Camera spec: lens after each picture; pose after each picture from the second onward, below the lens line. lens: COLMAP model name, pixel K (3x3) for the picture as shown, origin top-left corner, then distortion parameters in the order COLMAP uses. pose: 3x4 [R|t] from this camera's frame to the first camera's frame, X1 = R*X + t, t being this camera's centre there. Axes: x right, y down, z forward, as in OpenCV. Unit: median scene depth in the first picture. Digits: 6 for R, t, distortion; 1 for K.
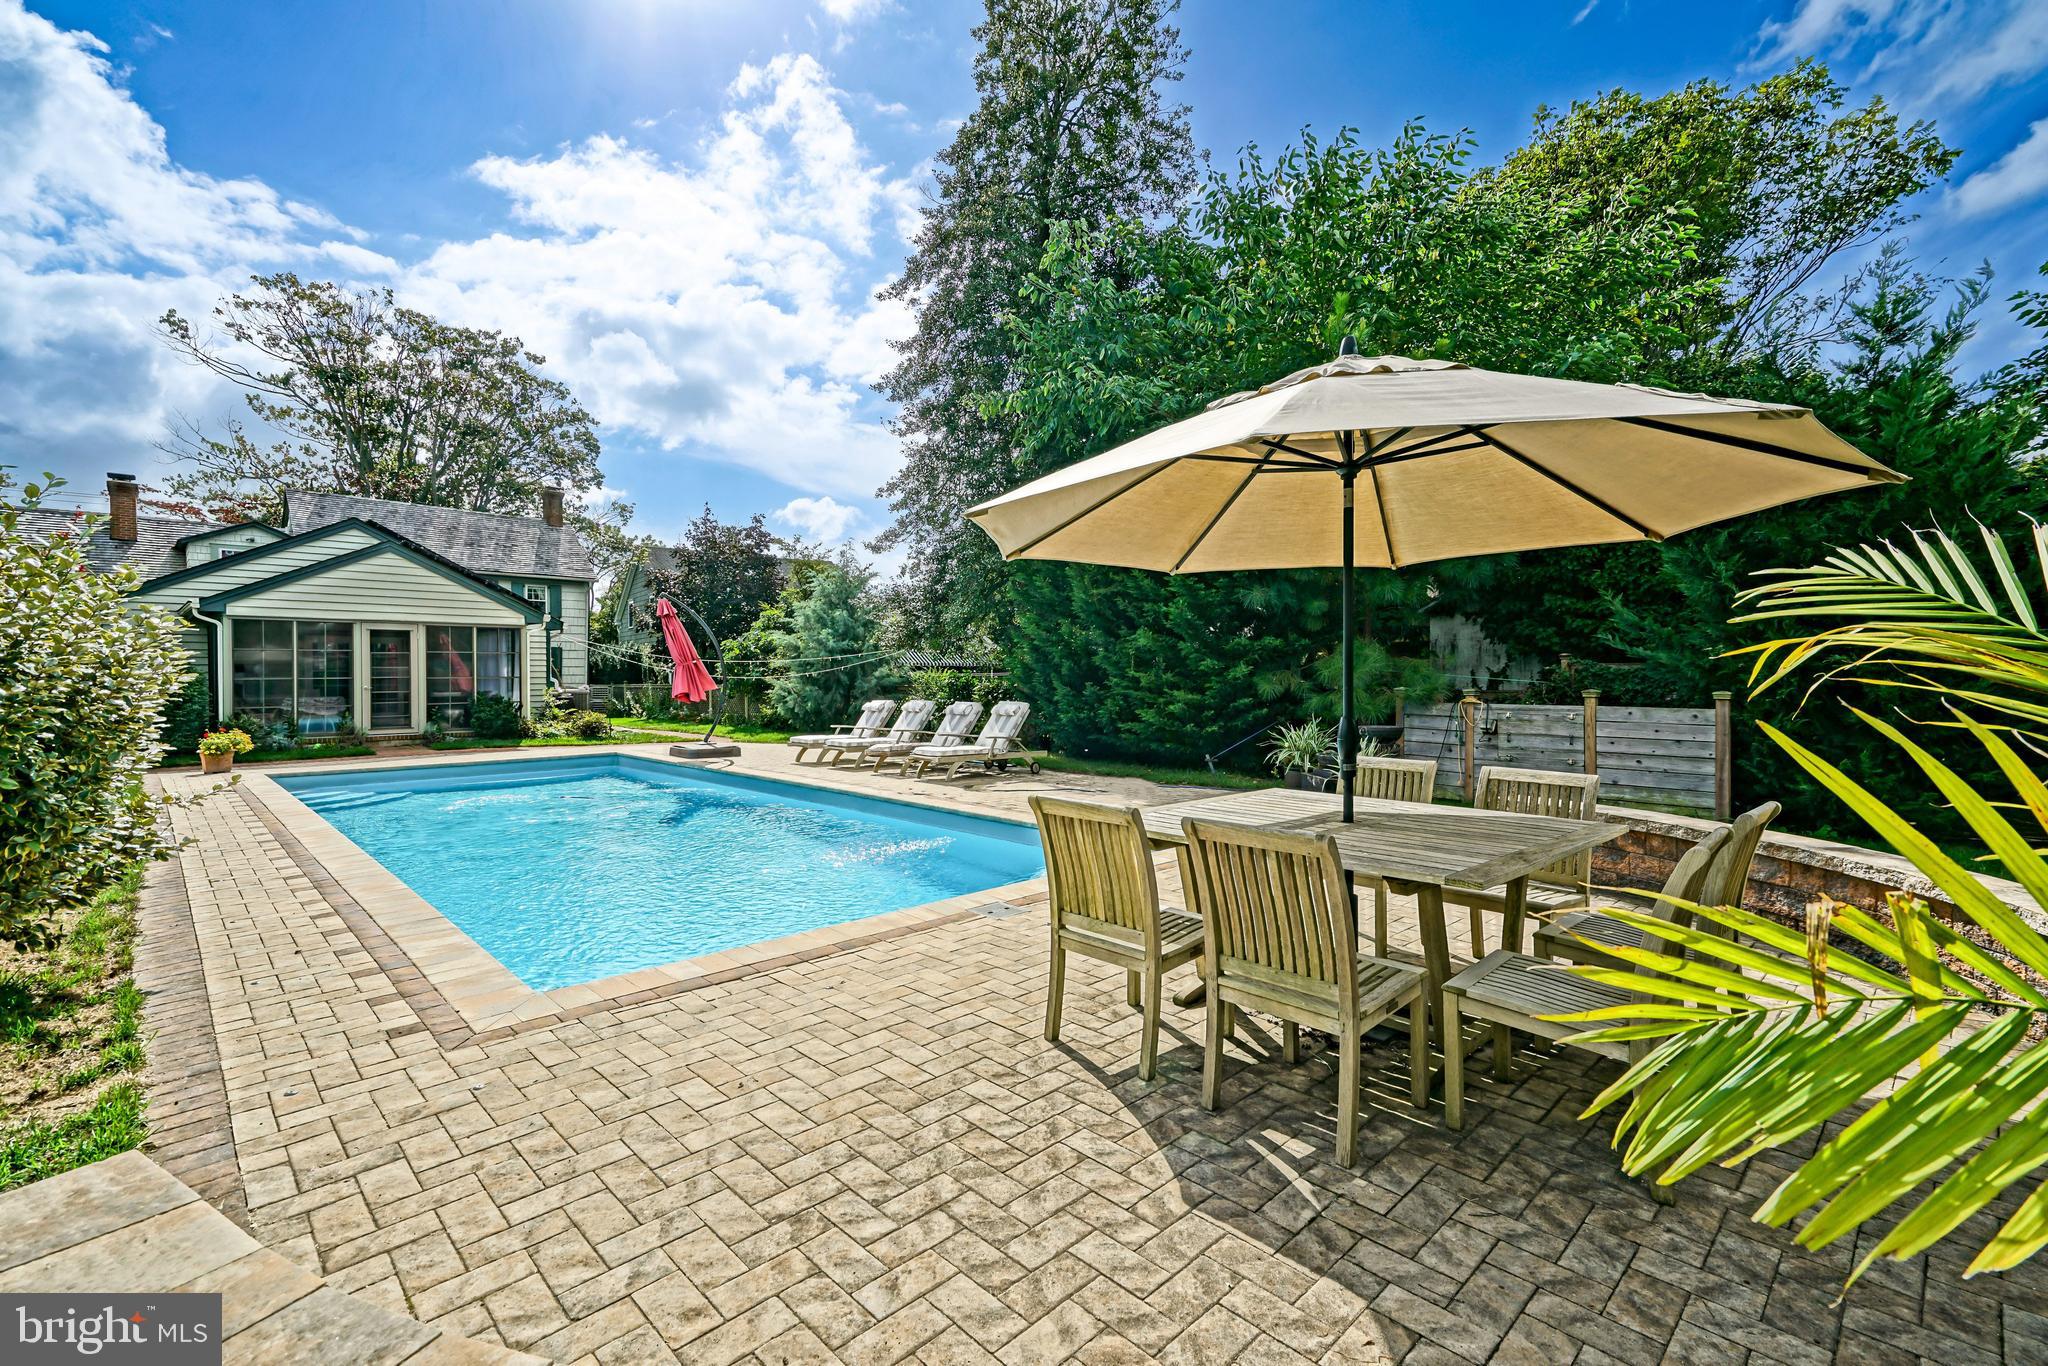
lens RADIAL K [[896.9, 0, 988.3], [0, 896.9, 681.3], [0, 0, 1]] dist [0.044340, -0.004948]
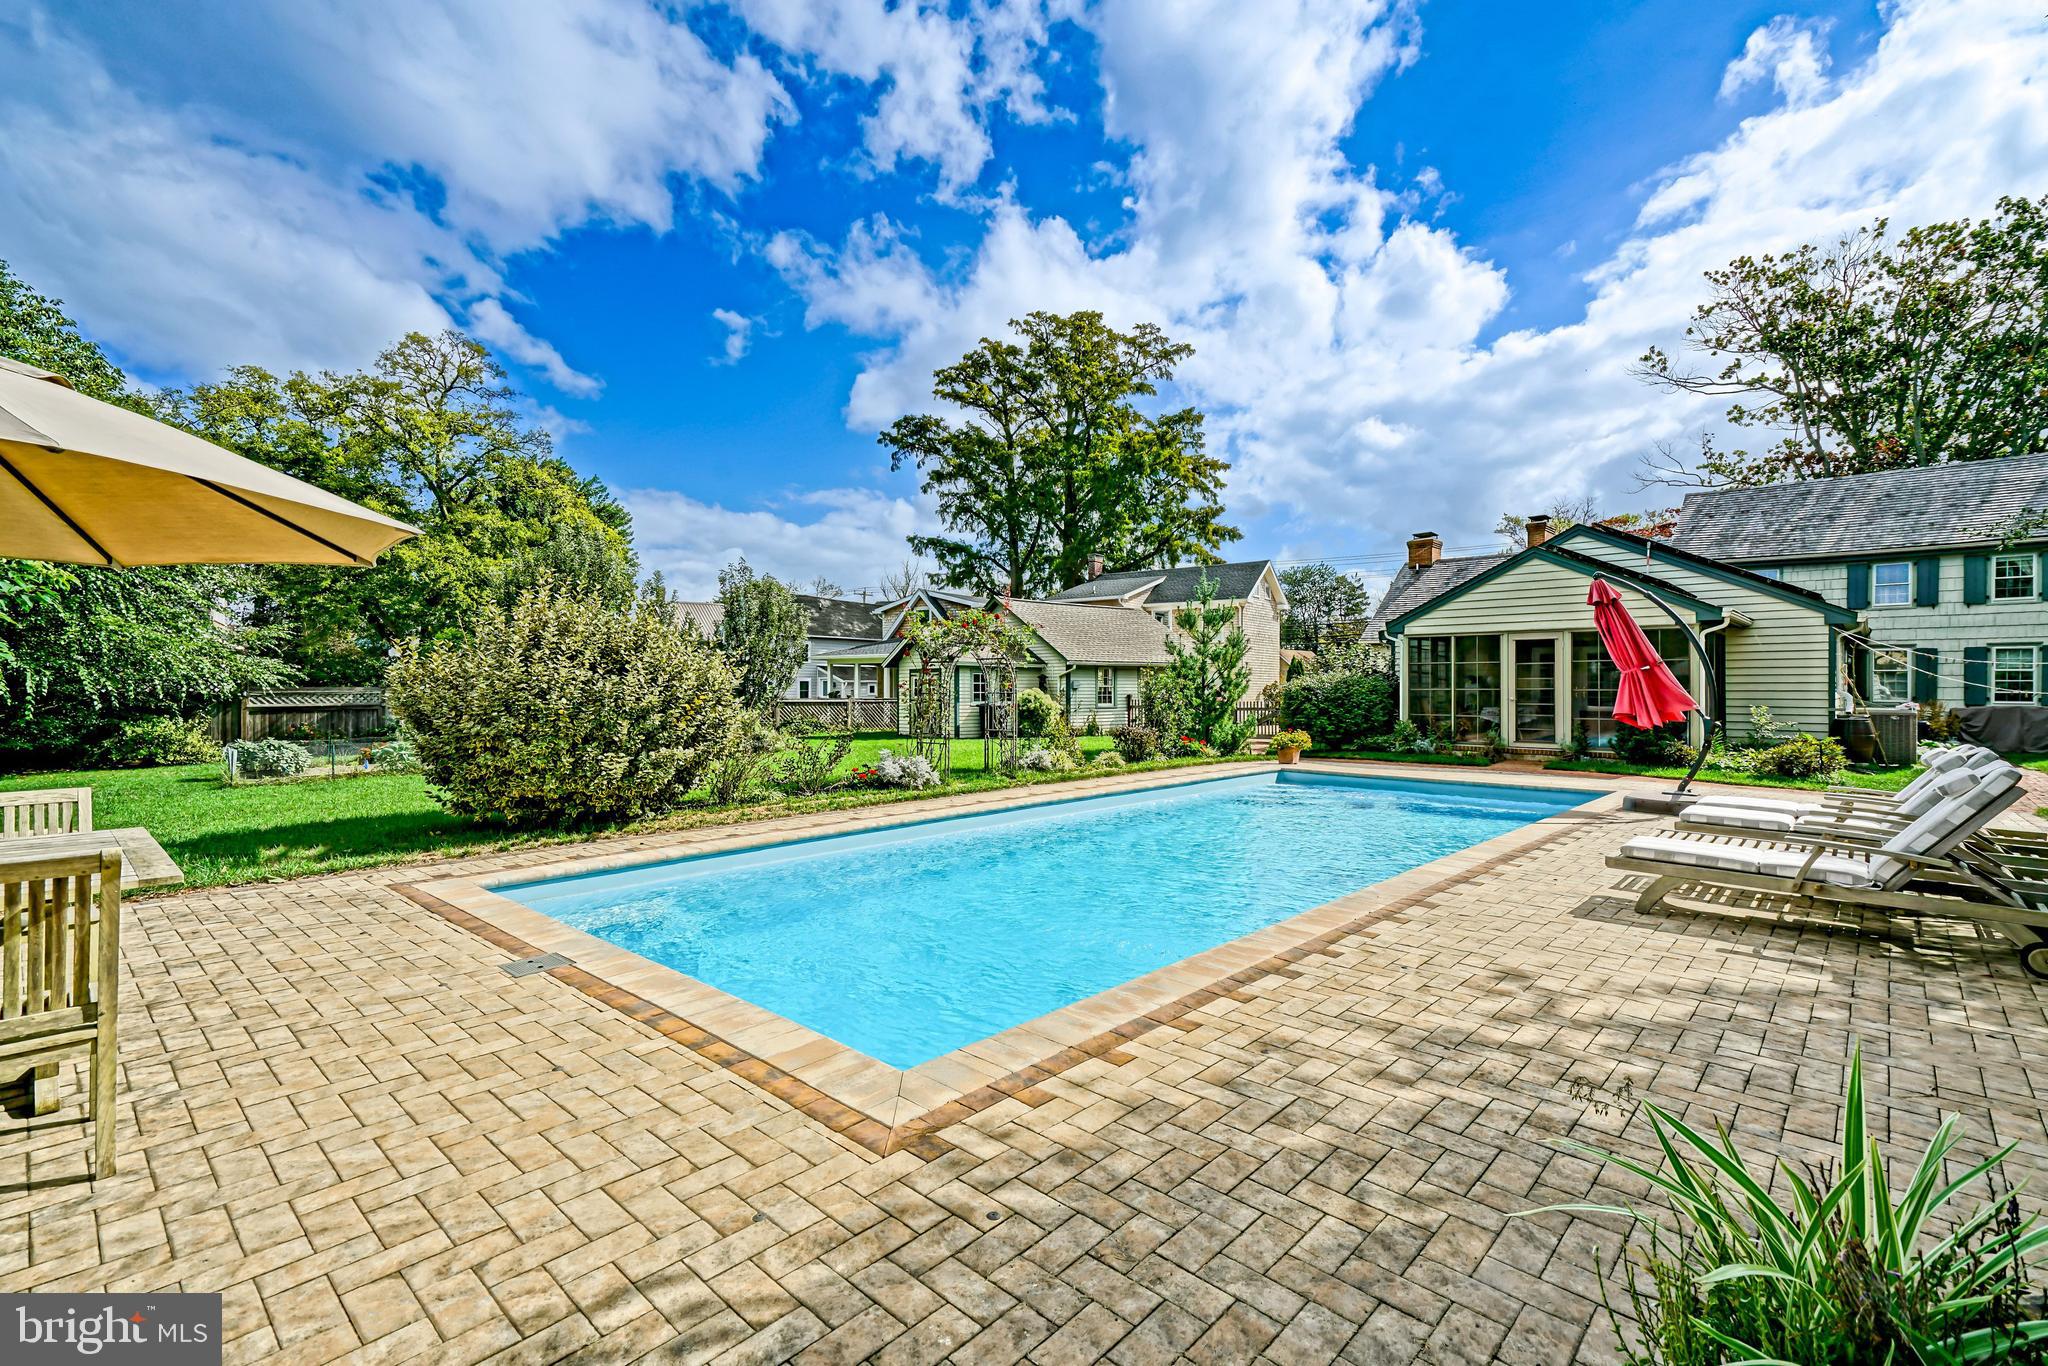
lens RADIAL K [[896.9, 0, 1019.3], [0, 896.9, 682.8], [0, 0, 1]] dist [0.044340, -0.004948]
pose [[0.098402, -0.000828, -0.995146, 0.245736], [-0.010588, 0.999942, -0.001879, -0.003368], [0.995090, 0.010721, 0.098387, 0.377126]]
